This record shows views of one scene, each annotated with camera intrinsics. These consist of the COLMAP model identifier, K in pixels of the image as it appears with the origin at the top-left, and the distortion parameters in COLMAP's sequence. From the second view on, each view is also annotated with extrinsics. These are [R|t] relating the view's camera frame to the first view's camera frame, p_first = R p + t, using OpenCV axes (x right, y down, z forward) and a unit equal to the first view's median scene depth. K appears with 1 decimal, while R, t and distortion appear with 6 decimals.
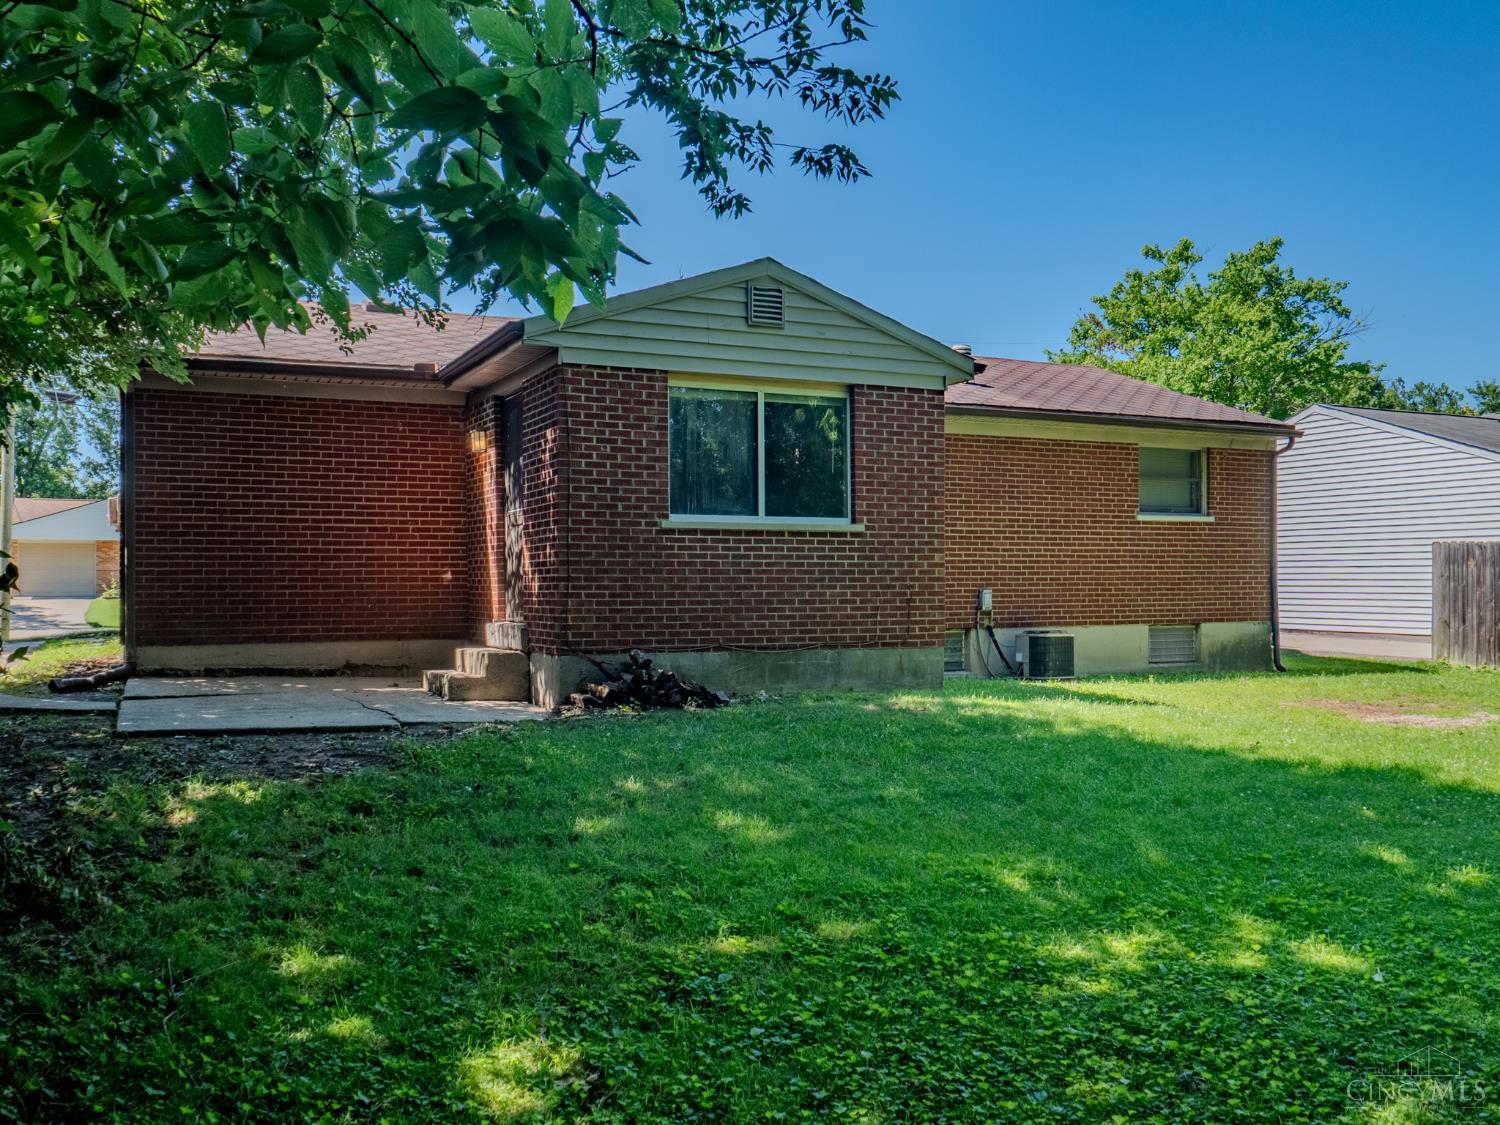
lens RADIAL K [[1310.7, 0, 750.0], [0, 1310.7, 562.5], [0, 0, 1]] dist [-0.001316, -0.017437]
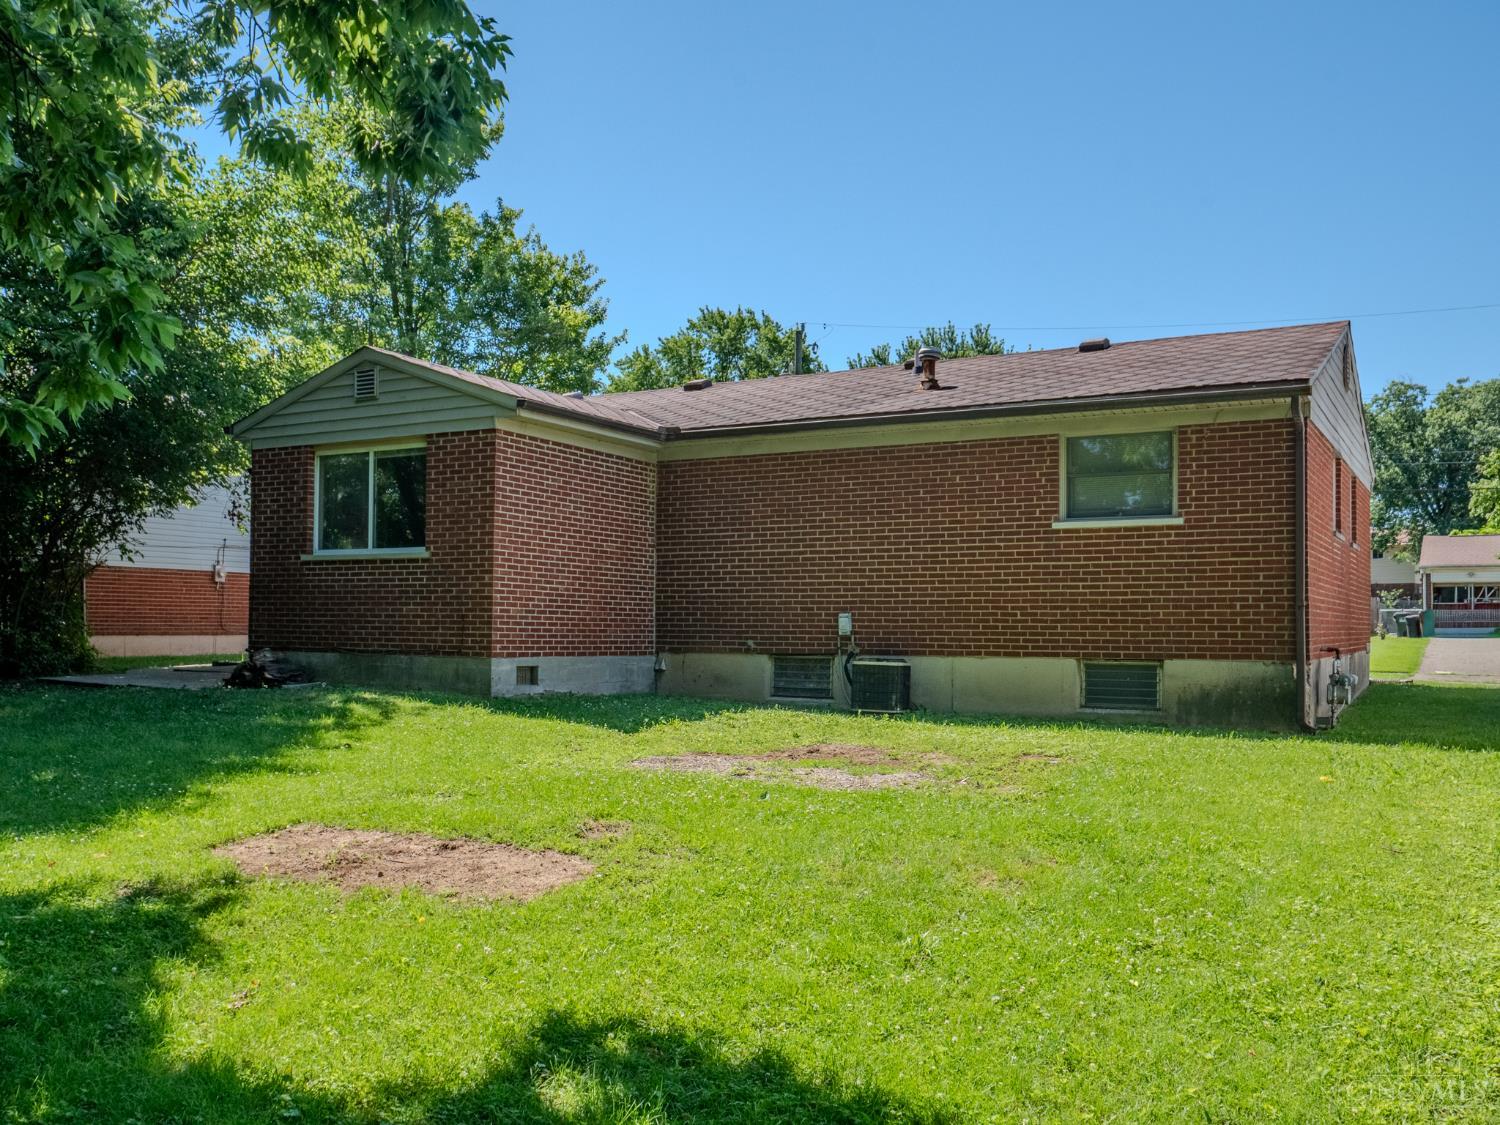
lens RADIAL K [[1310.7, 0, 750.0], [0, 1310.7, 562.5], [0, 0, 1]] dist [-0.001316, -0.017437]
pose [[0.583710, -0.035017, -0.811207, 0.891815], [0.003431, 0.999167, -0.040662, 0.022133], [0.811955, 0.020952, 0.583344, 0.397184]]
